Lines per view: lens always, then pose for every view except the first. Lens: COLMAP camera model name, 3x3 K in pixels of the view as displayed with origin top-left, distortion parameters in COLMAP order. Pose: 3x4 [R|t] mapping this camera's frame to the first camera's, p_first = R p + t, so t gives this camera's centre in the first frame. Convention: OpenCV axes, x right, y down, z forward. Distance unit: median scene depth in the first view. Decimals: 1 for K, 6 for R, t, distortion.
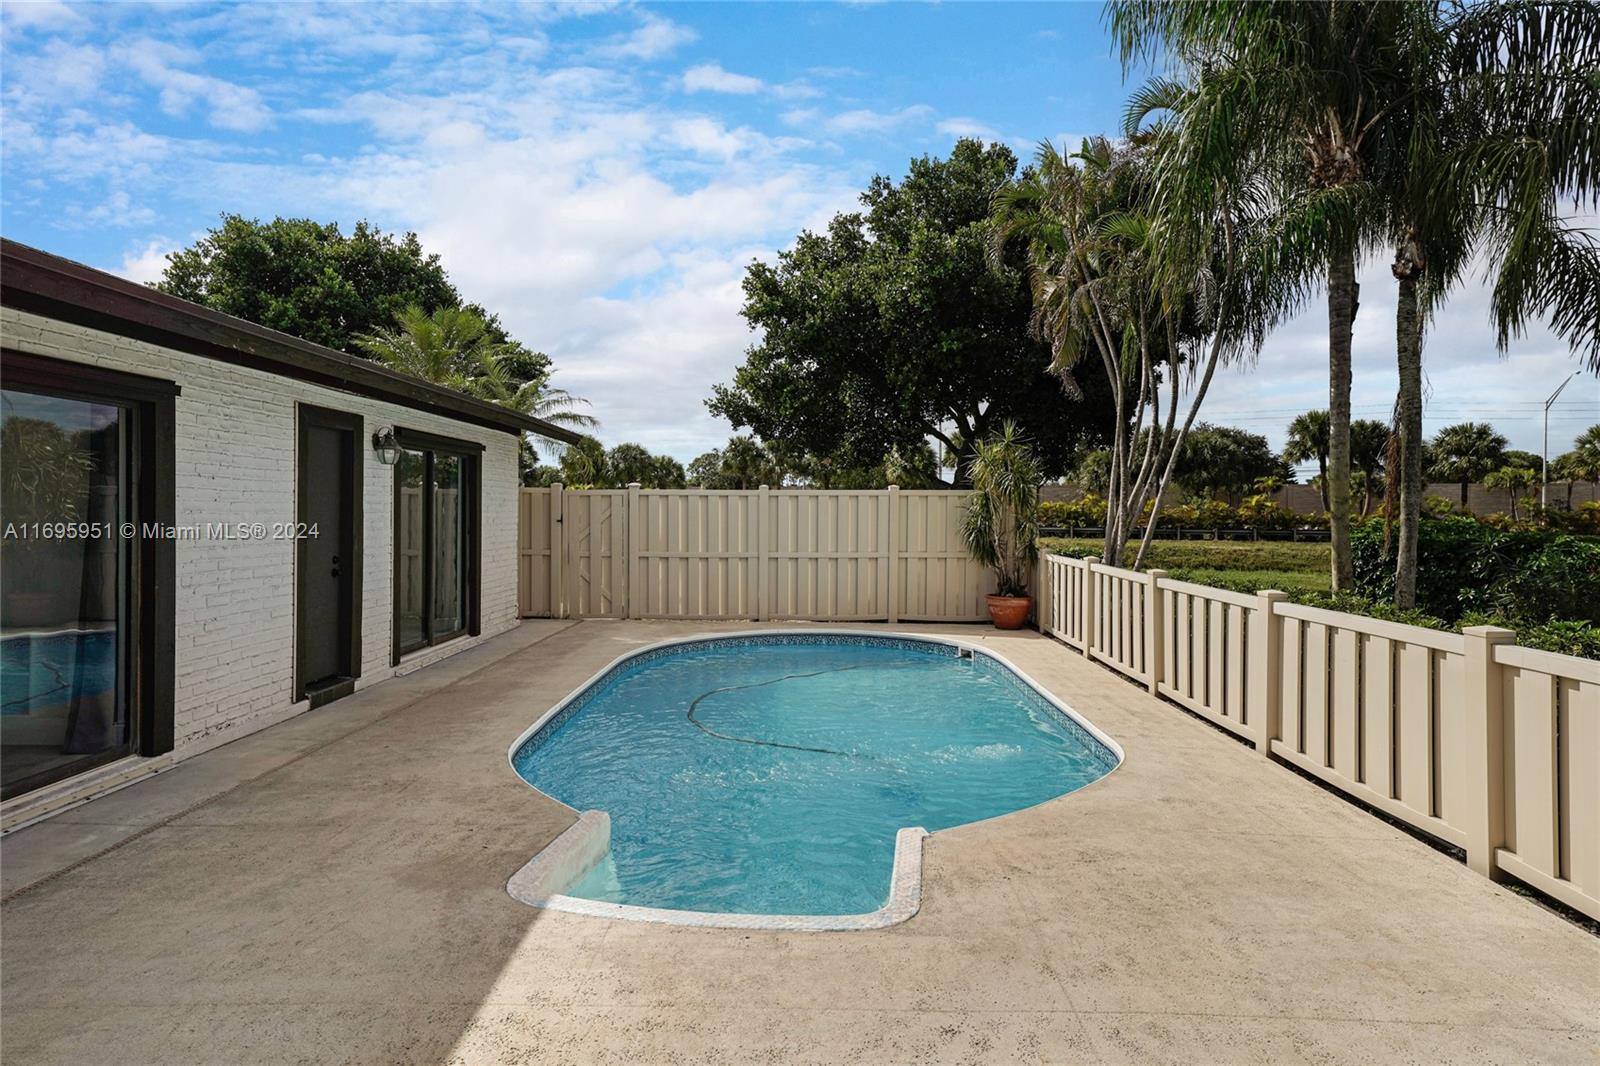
lens RADIAL K [[921.5, 0, 842.7], [0, 921.5, 529.5], [0, 0, 1]] dist [0.030373, 0.000010]
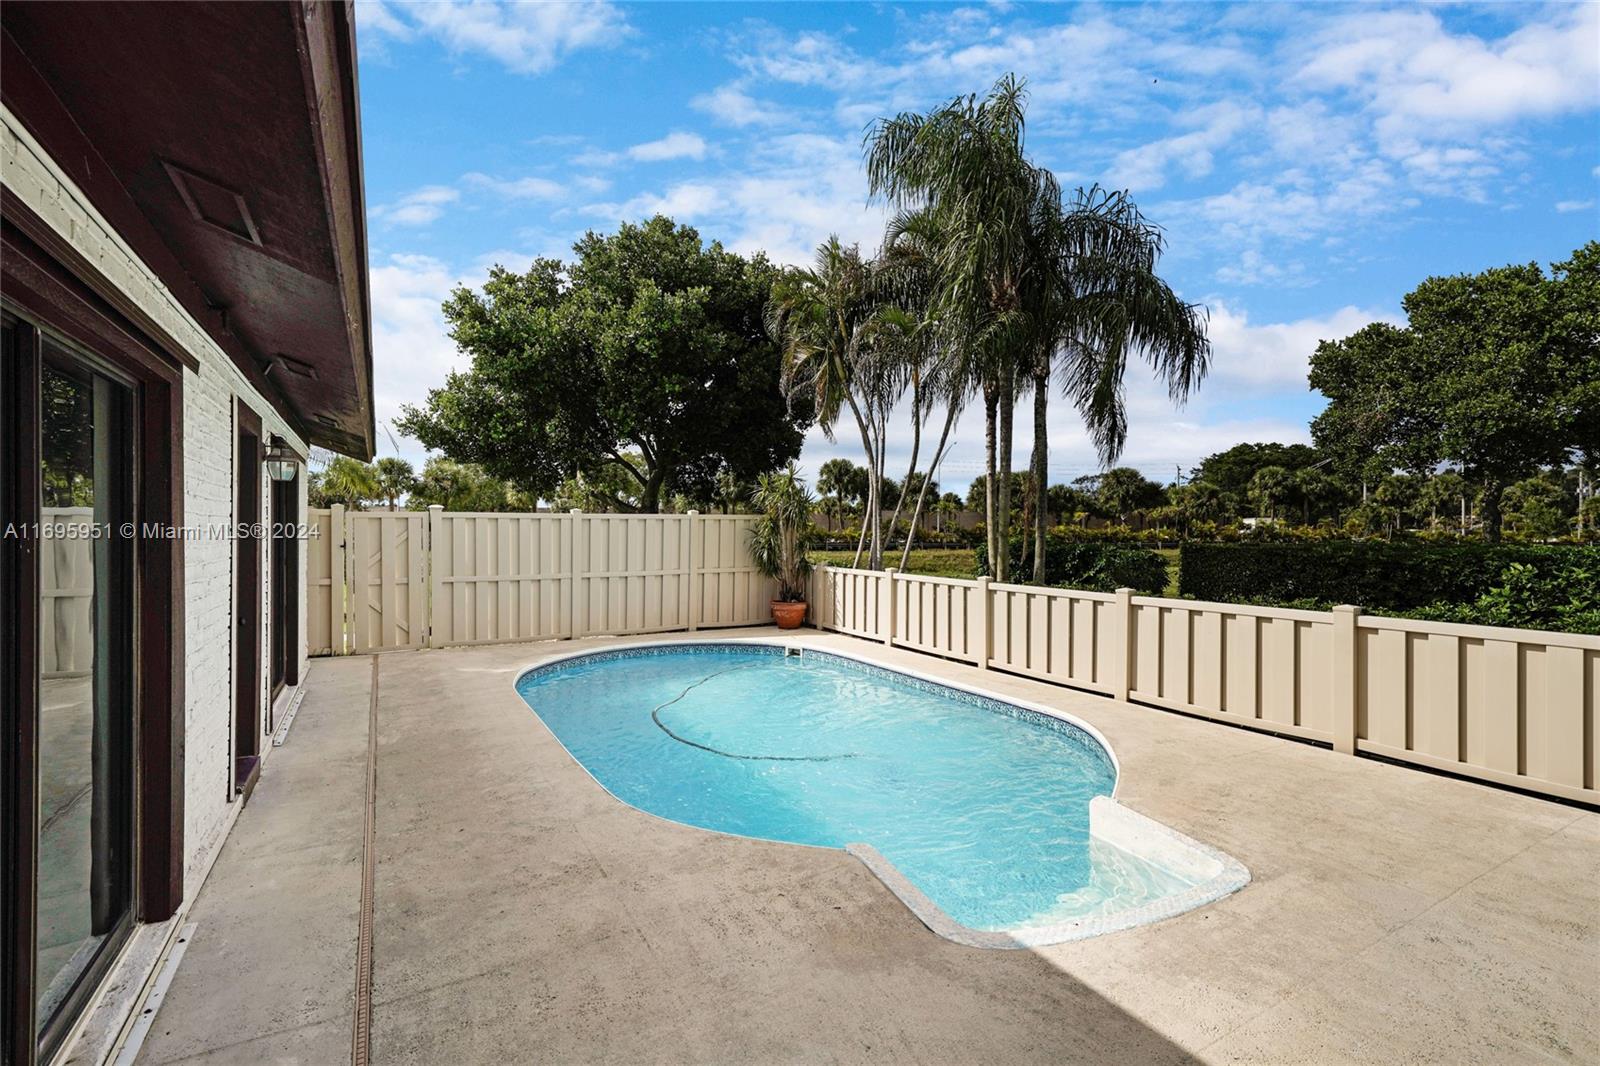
lens RADIAL K [[736.3, 0, 818.0], [0, 736.3, 536.9], [0, 0, 1]] dist [0.022263, -0.004081]
pose [[0.842139, -0.009212, 0.539182, -0.351833], [0.013583, 0.999899, -0.004131, -0.010576], [-0.539090, 0.010803, 0.842179, 0.170996]]
